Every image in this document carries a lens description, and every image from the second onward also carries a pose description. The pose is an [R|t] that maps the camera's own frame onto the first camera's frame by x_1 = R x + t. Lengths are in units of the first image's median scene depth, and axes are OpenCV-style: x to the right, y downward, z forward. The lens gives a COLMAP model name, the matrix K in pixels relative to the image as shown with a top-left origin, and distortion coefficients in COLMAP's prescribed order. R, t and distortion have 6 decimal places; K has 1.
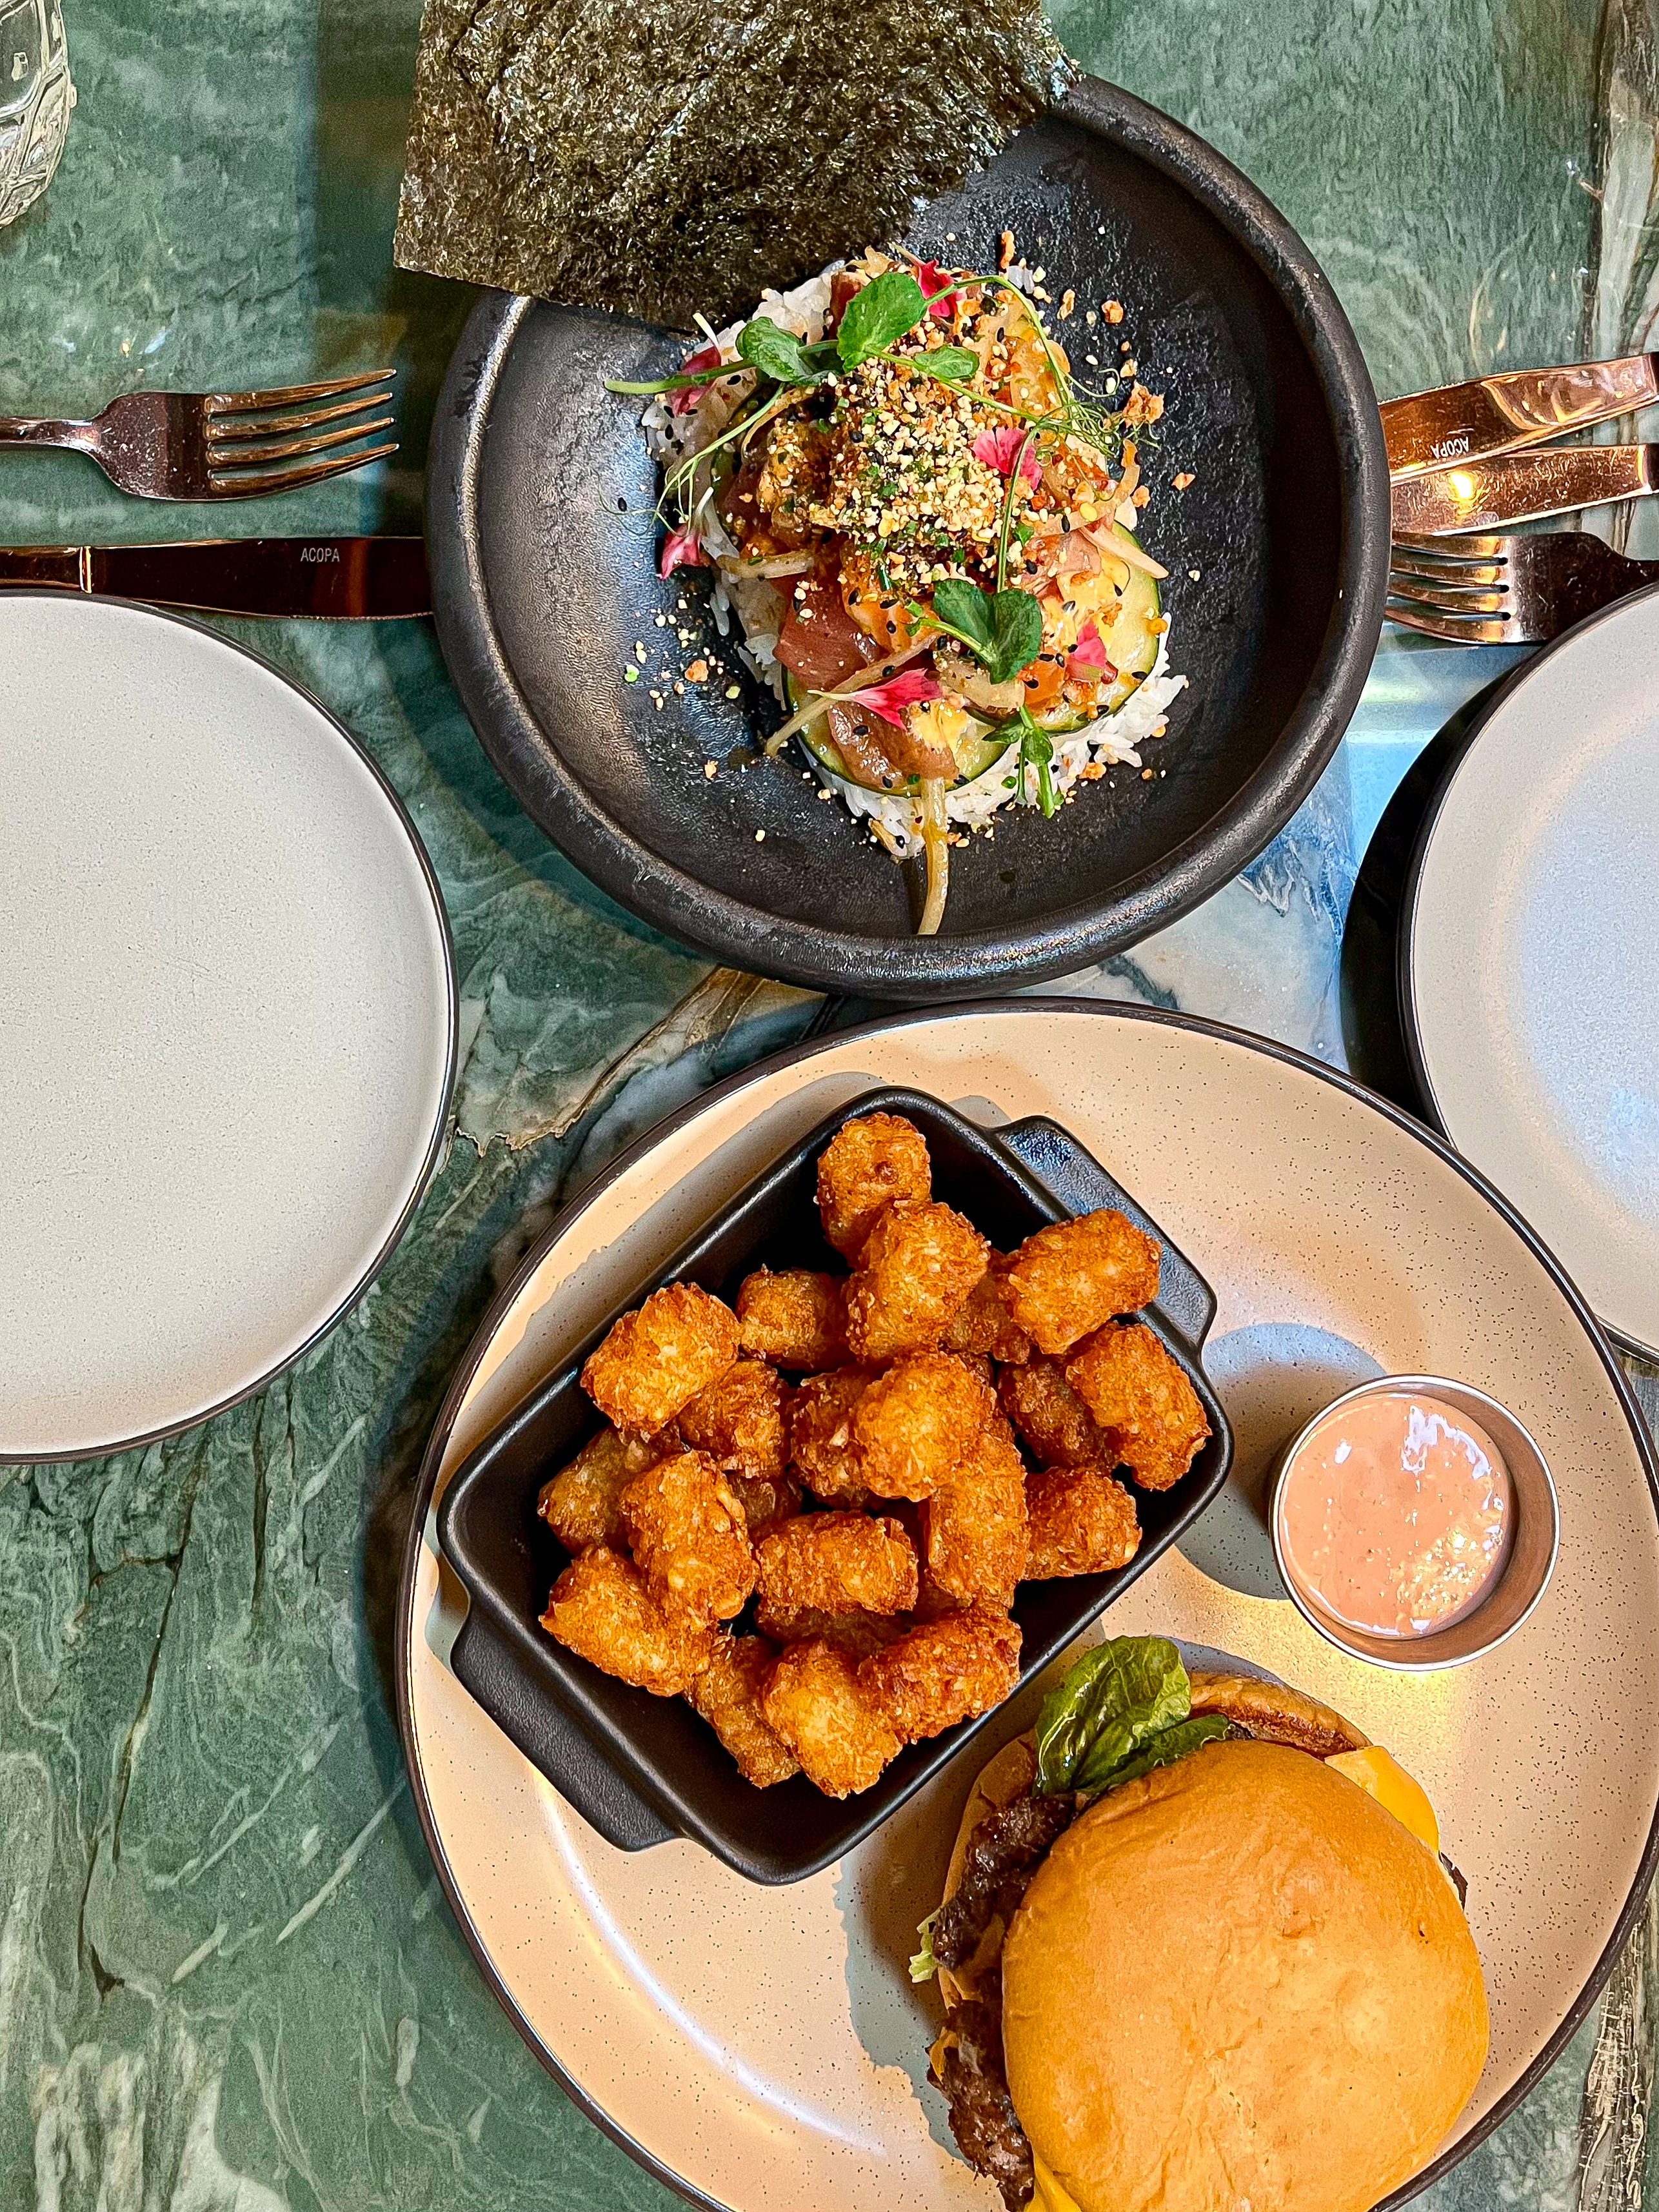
lens RADIAL K [[1994.5, 0, 829.5], [0, 1994.5, 1106.0], [0, 0, 1]] dist [-0.082964, 0.104627]
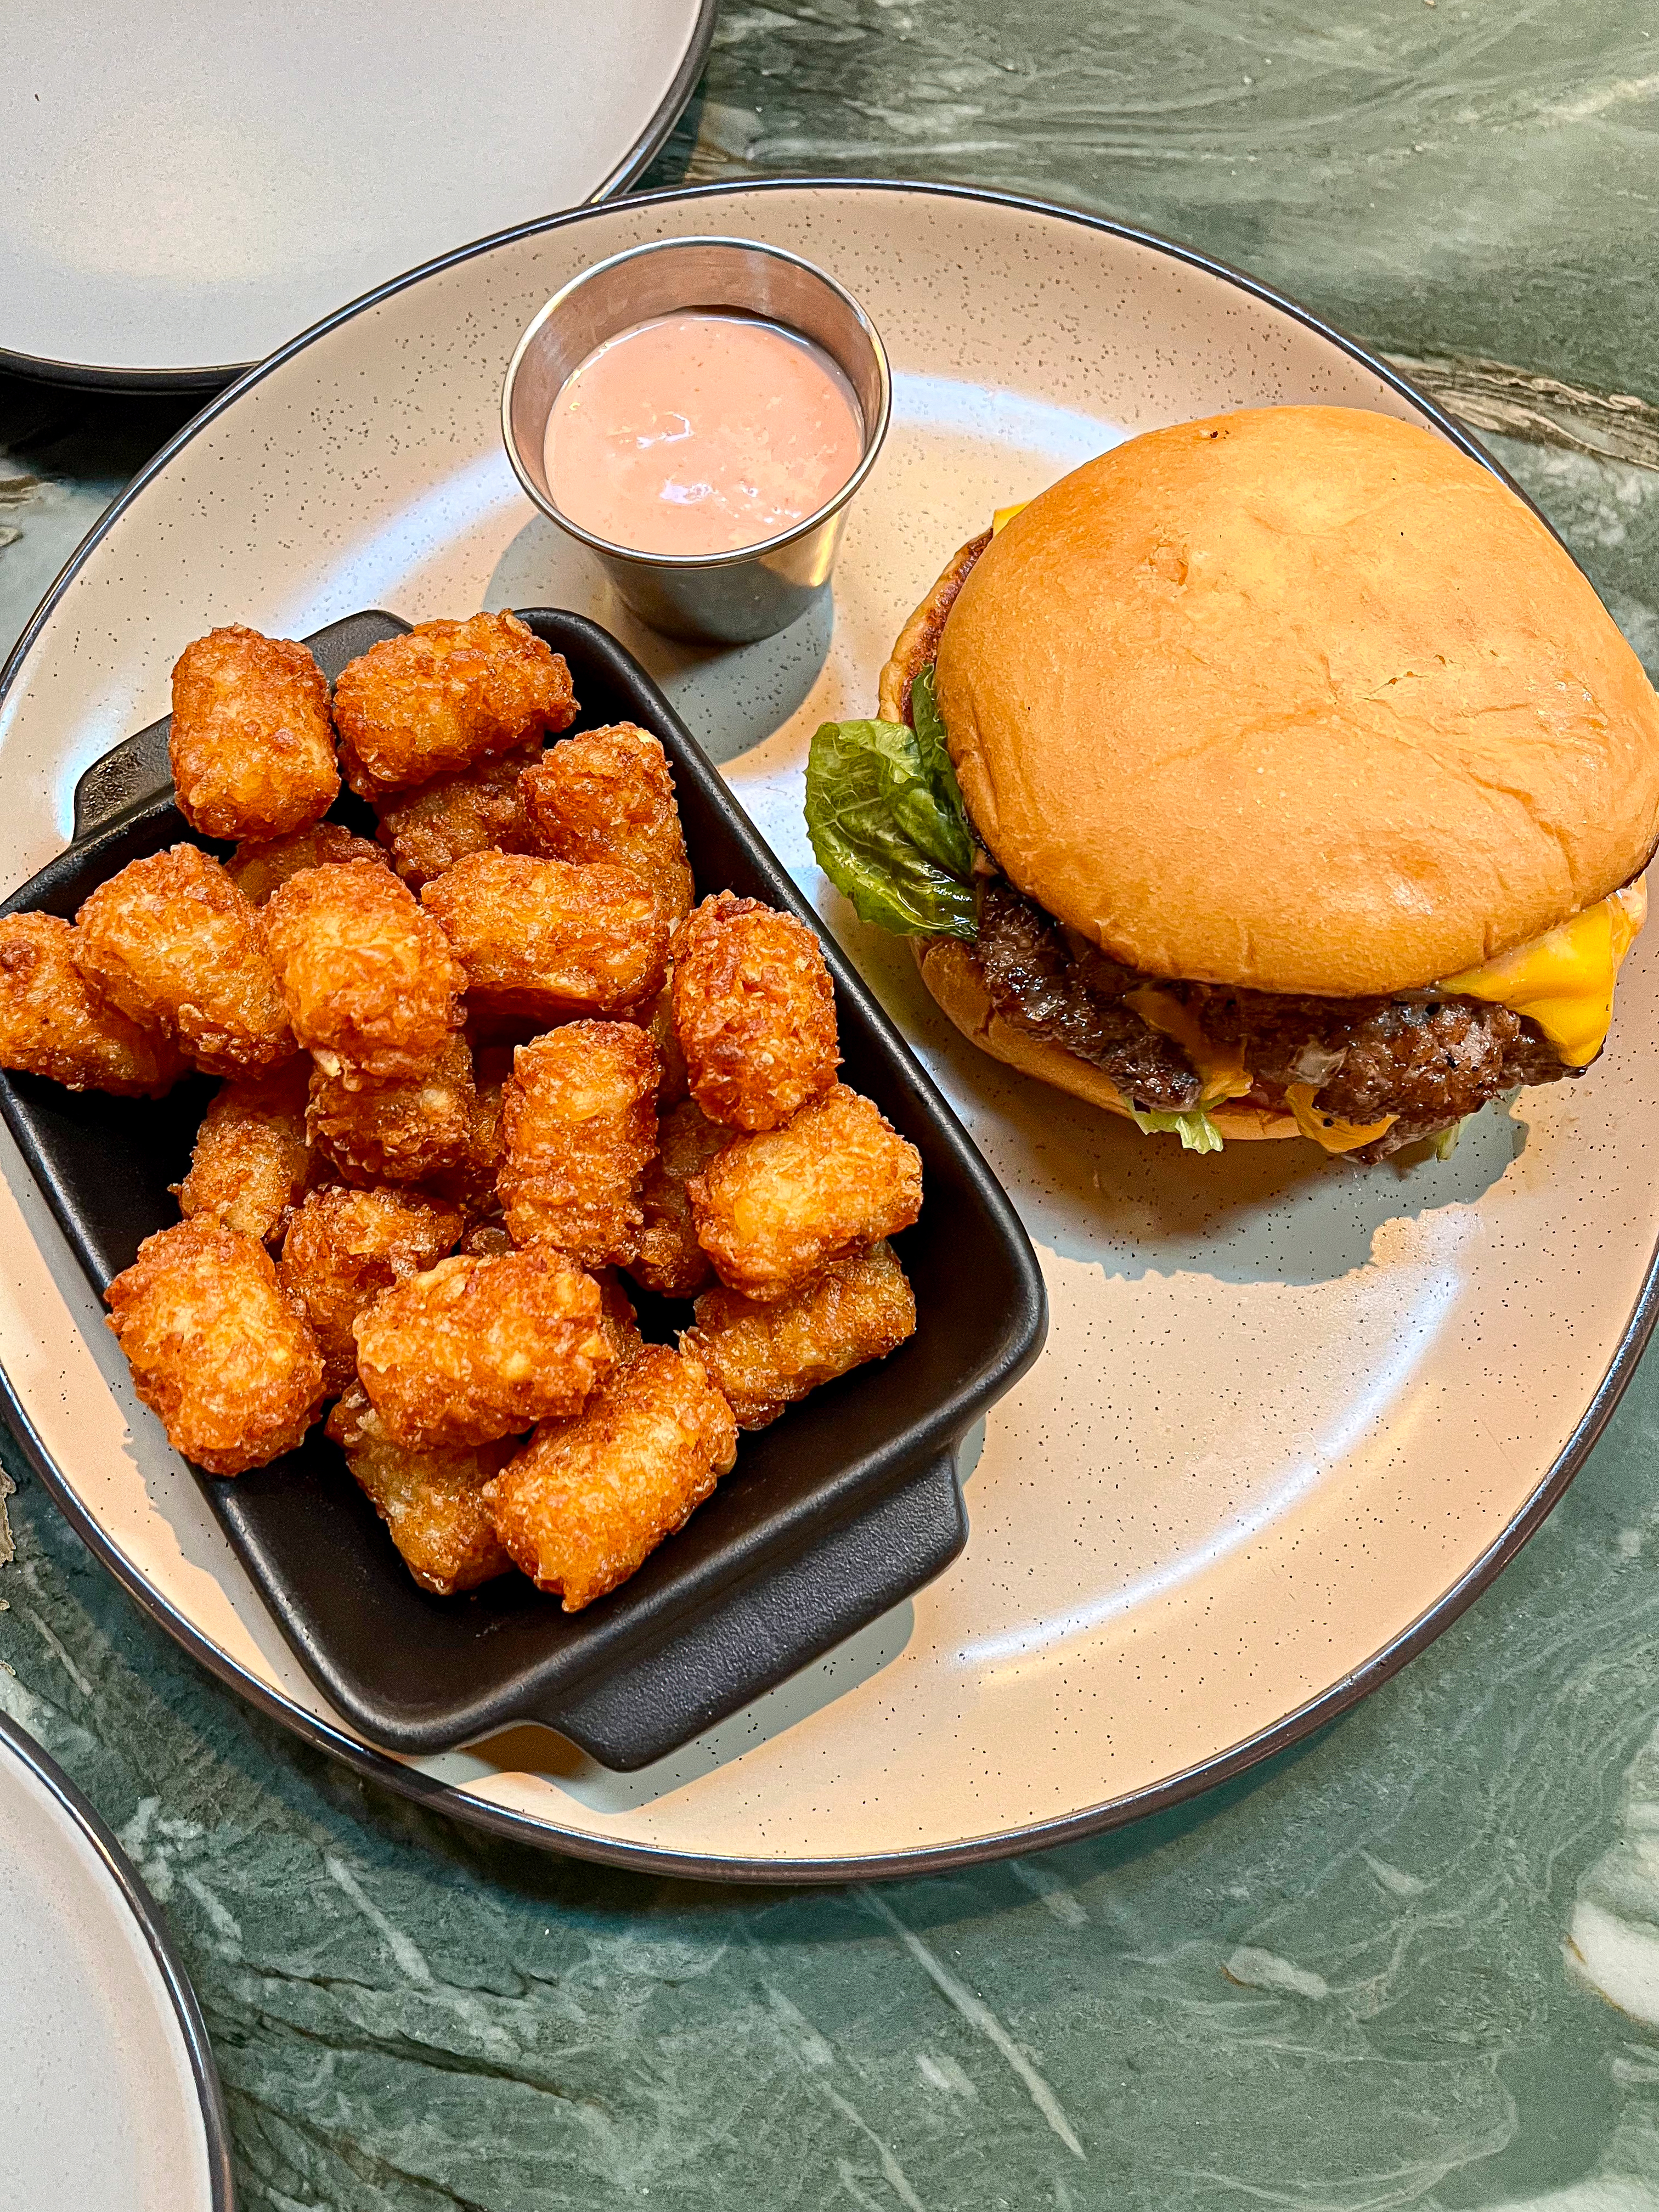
lens RADIAL K [[1695.0, 0, 831.4], [0, 1695.0, 1025.9], [0, 0, 1]] dist [-0.018836, -0.003240]
pose [[0.177456, -0.954993, 0.237692, -0.079950], [0.983719, 0.179102, -0.014833, 0.311506], [-0.028406, 0.236454, 0.971227, 0.419387]]
